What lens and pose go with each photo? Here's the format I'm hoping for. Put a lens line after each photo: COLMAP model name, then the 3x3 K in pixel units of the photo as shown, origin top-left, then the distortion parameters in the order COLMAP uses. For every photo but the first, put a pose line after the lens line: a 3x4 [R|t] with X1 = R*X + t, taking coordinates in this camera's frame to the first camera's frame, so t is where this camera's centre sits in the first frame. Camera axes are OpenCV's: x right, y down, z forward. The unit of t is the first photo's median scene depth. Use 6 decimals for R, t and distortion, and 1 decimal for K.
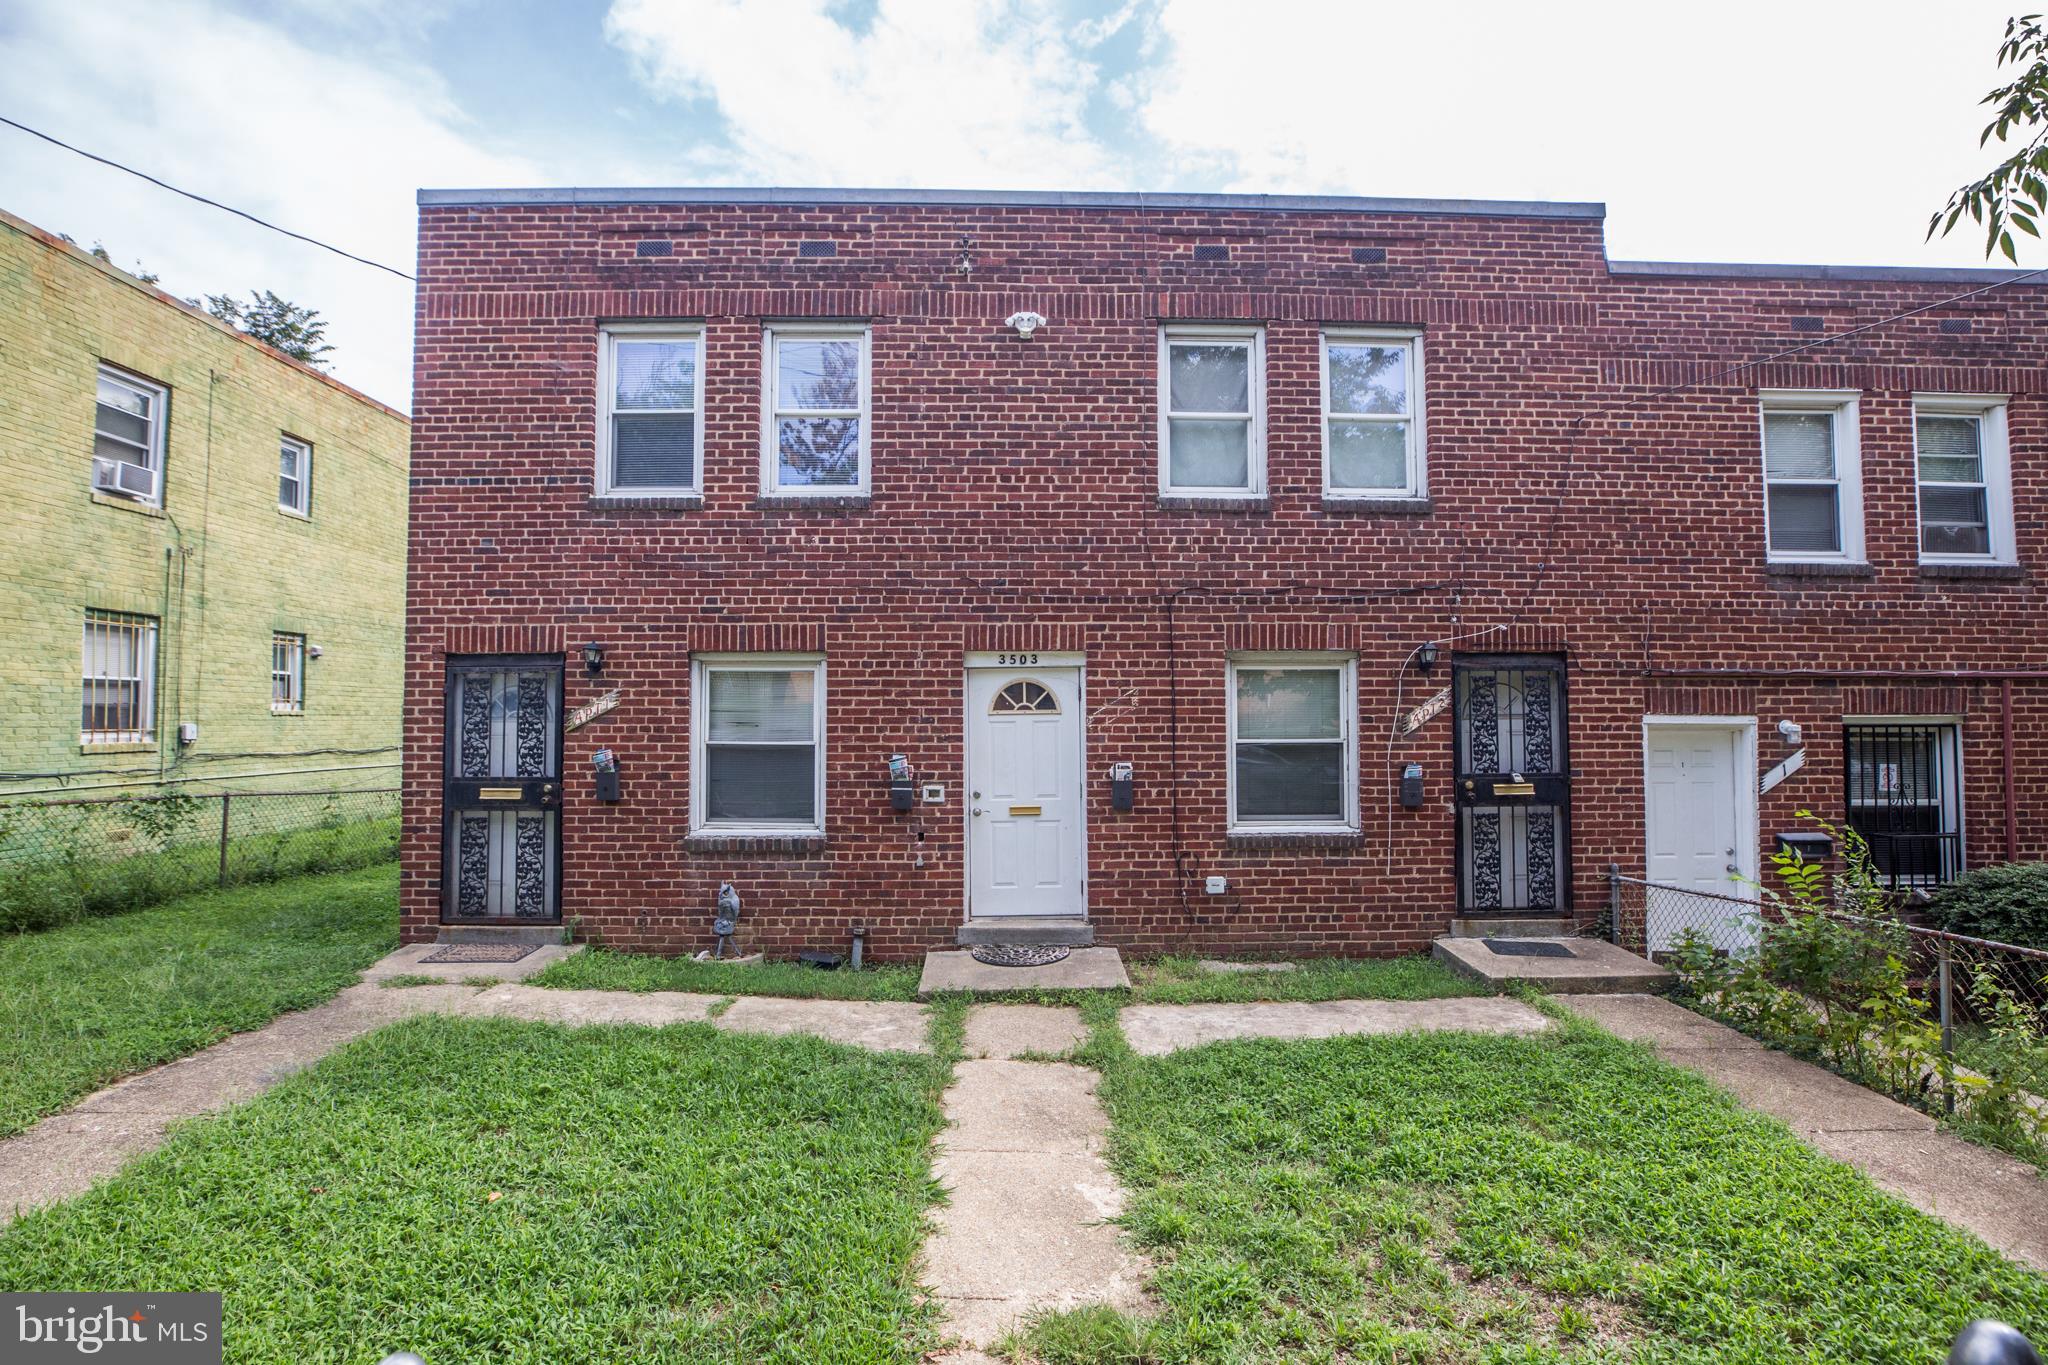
lens RADIAL K [[938.5, 0, 1009.2], [0, 938.5, 684.8], [0, 0, 1]] dist [-0.041279, 0.011540]
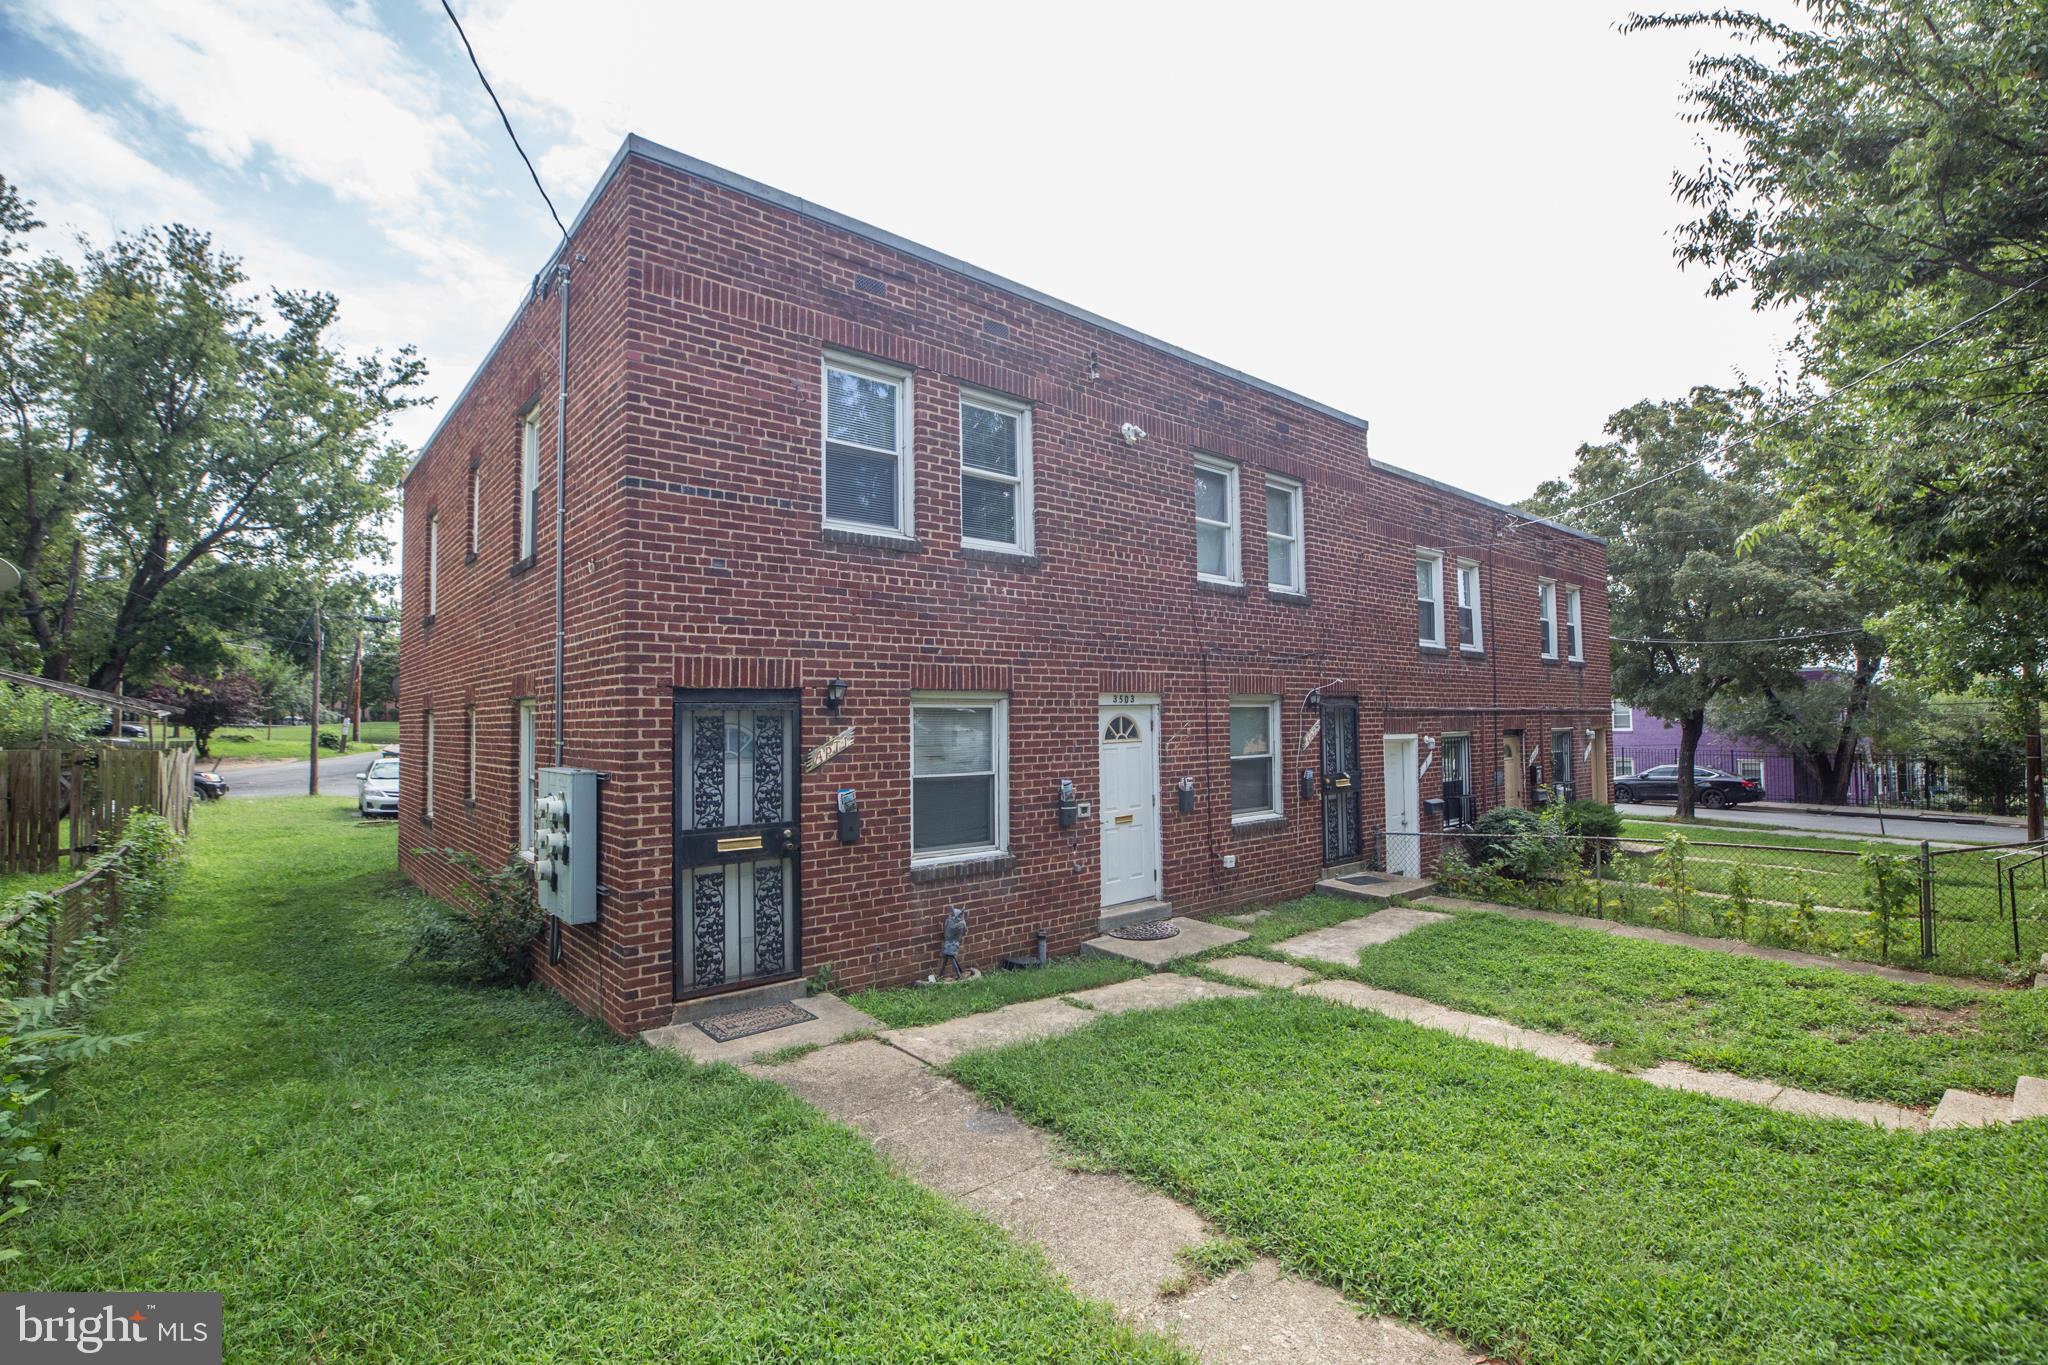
lens RADIAL K [[938.5, 0, 1012.0], [0, 938.5, 689.6], [0, 0, 1]] dist [-0.041279, 0.011540]
pose [[0.769853, 0.013413, 0.638080, -0.914954], [-0.010700, 0.999910, -0.008110, -0.028158], [-0.638131, -0.000584, 0.769928, 0.128816]]
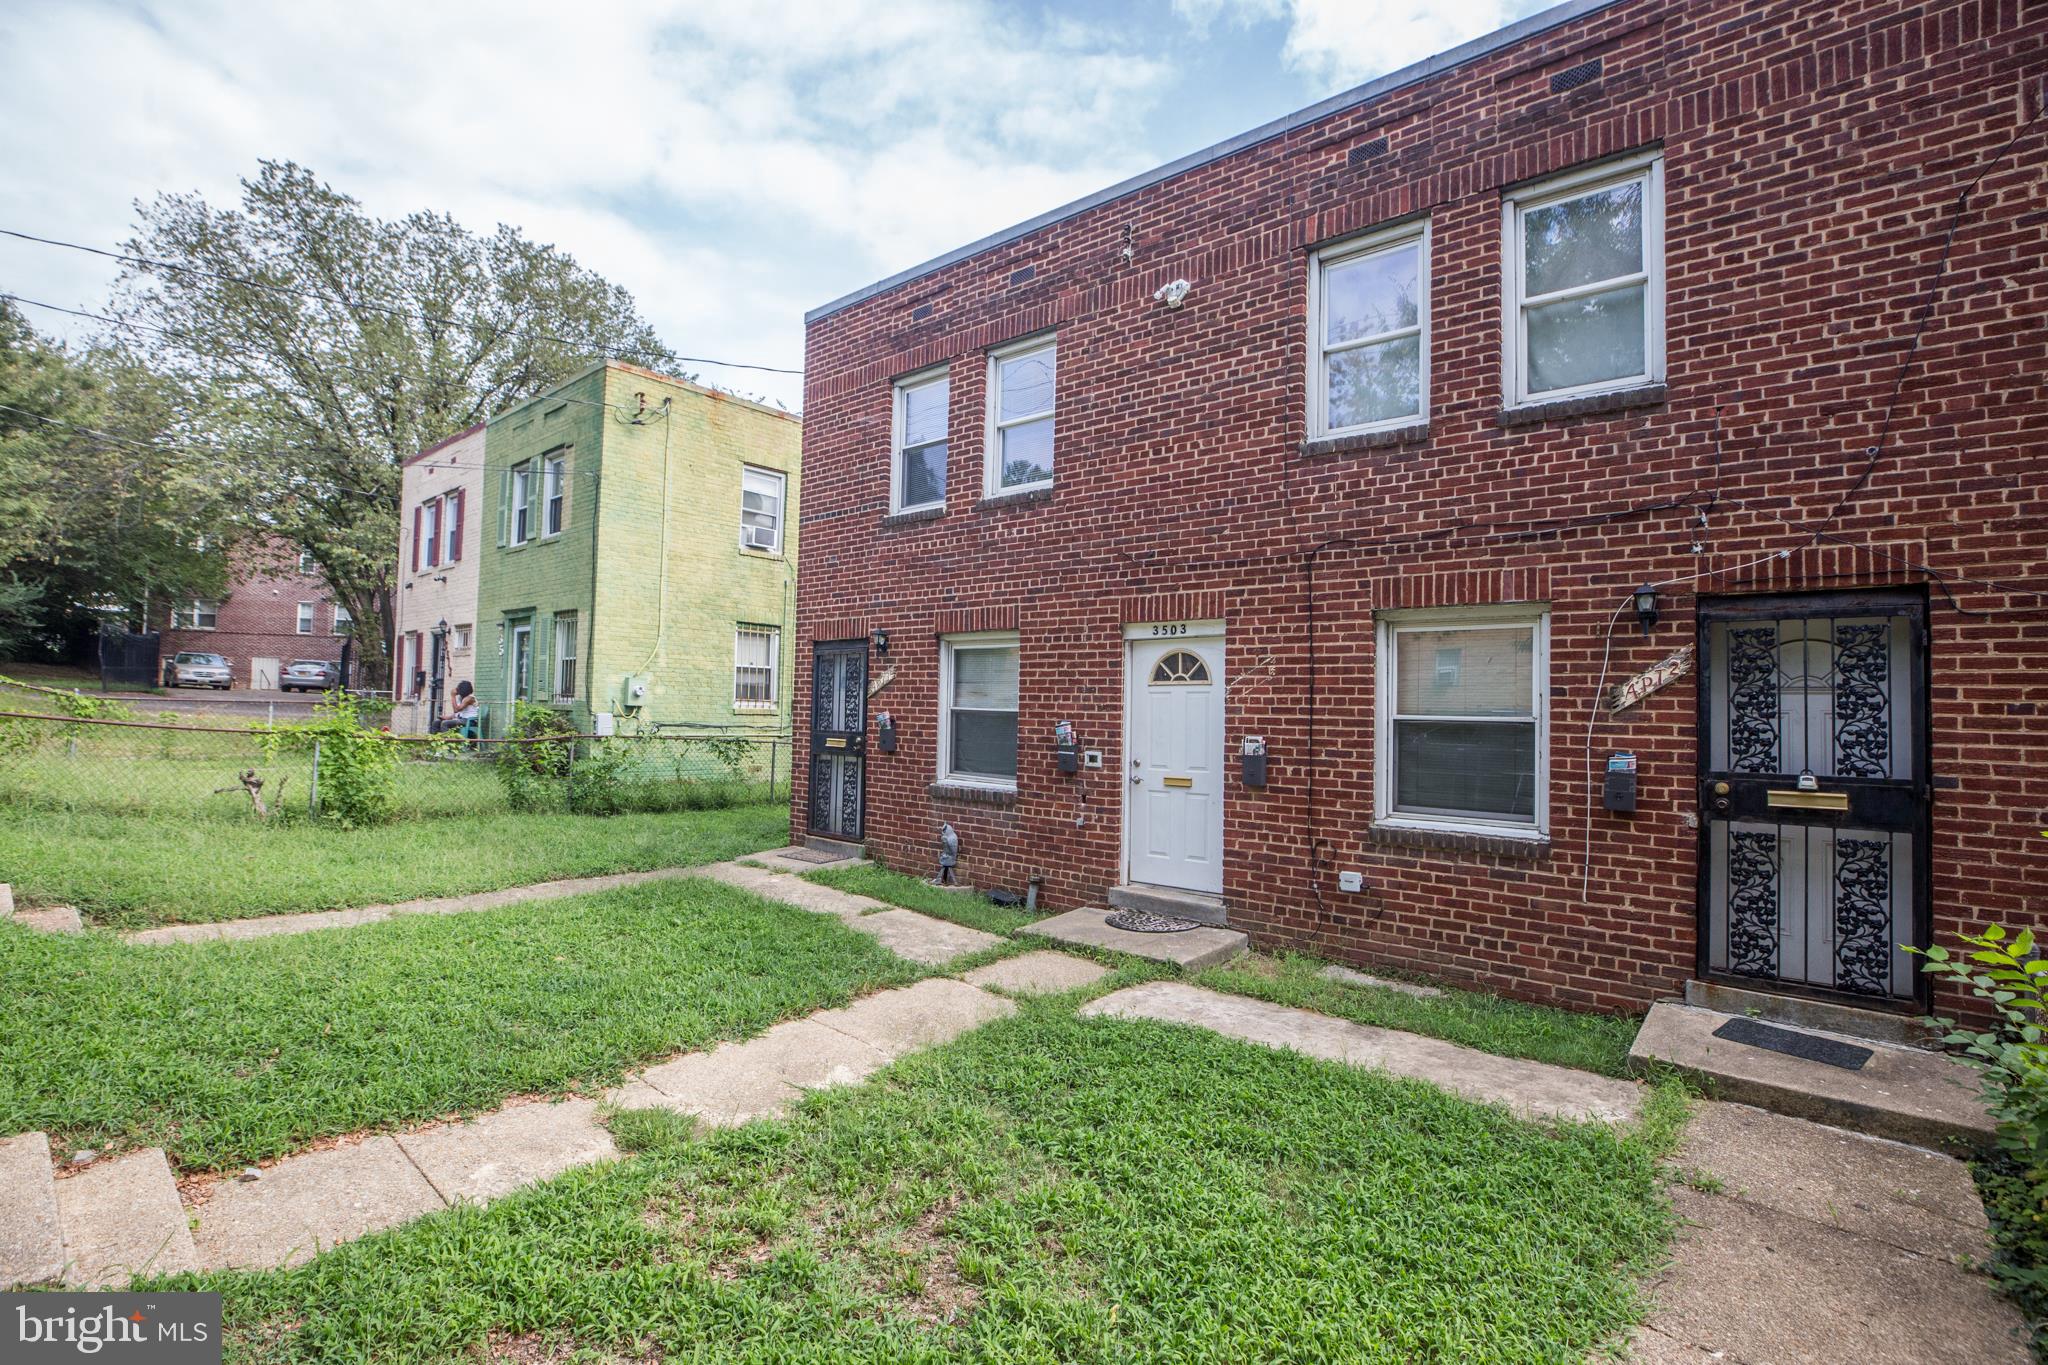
lens RADIAL K [[938.5, 0, 1015.2], [0, 938.5, 682.8], [0, 0, 1]] dist [-0.041279, 0.011540]
pose [[0.746451, -0.000897, -0.665440, 0.555418], [-0.001072, 0.999996, -0.002550, 0.032224], [0.665439, 0.002616, 0.746447, 0.146820]]
